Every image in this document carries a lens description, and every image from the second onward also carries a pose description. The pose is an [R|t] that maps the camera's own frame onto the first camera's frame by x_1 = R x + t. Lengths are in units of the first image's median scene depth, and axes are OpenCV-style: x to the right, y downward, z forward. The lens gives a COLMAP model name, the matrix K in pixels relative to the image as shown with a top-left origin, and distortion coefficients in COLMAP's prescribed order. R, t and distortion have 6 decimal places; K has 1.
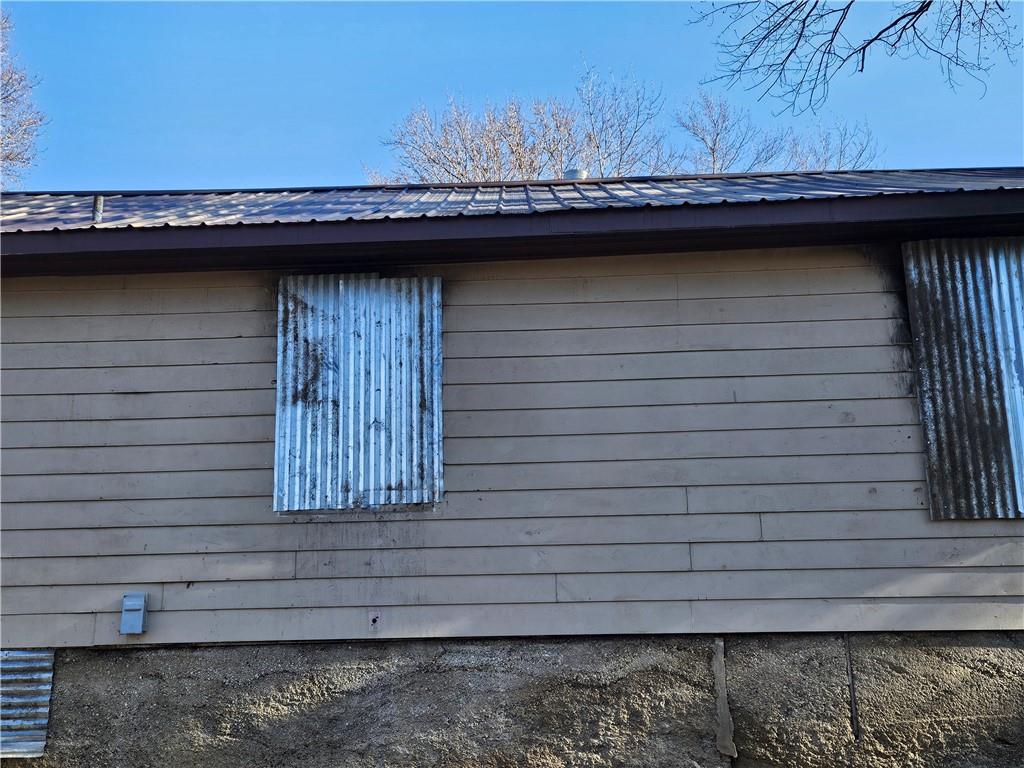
lens RADIAL K [[1050.1, 0, 508.6], [0, 1050.1, 386.7], [0, 0, 1]] dist [0.073769, 0.000000]
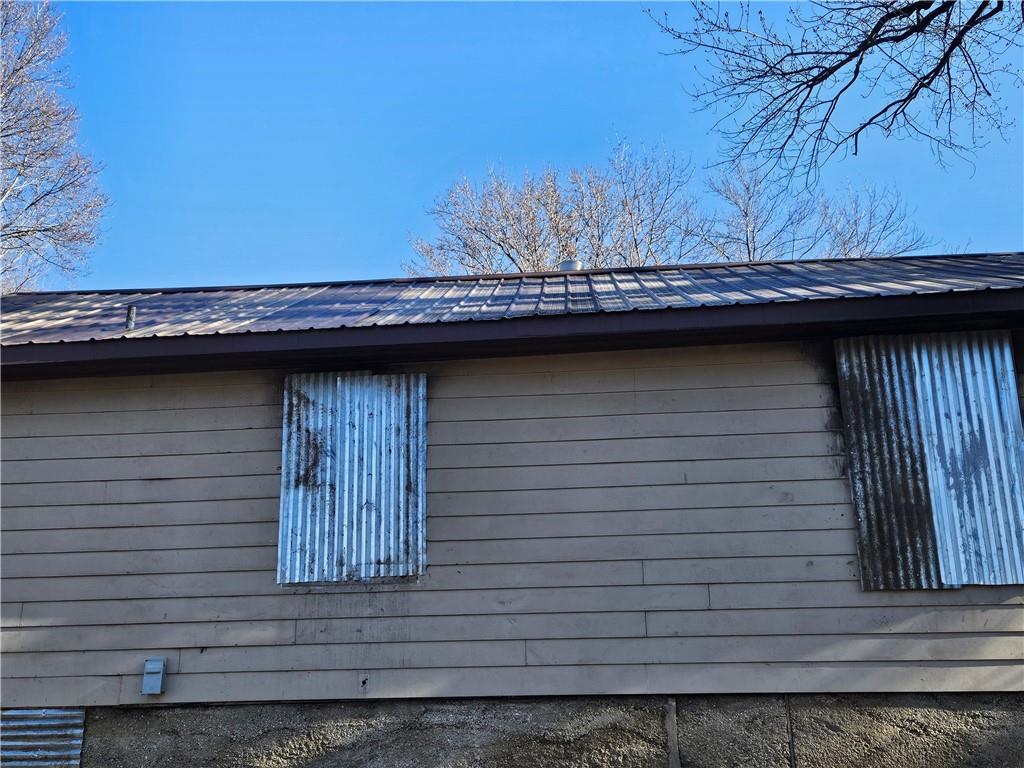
lens RADIAL K [[1050.1, 0, 514.0], [0, 1050.1, 385.7], [0, 0, 1]] dist [0.073769, 0.000000]
pose [[0.998696, -0.011980, -0.049631, 0.089920], [0.009455, 0.998665, -0.050785, -0.034056], [0.050174, 0.050250, 0.997476, -0.127938]]
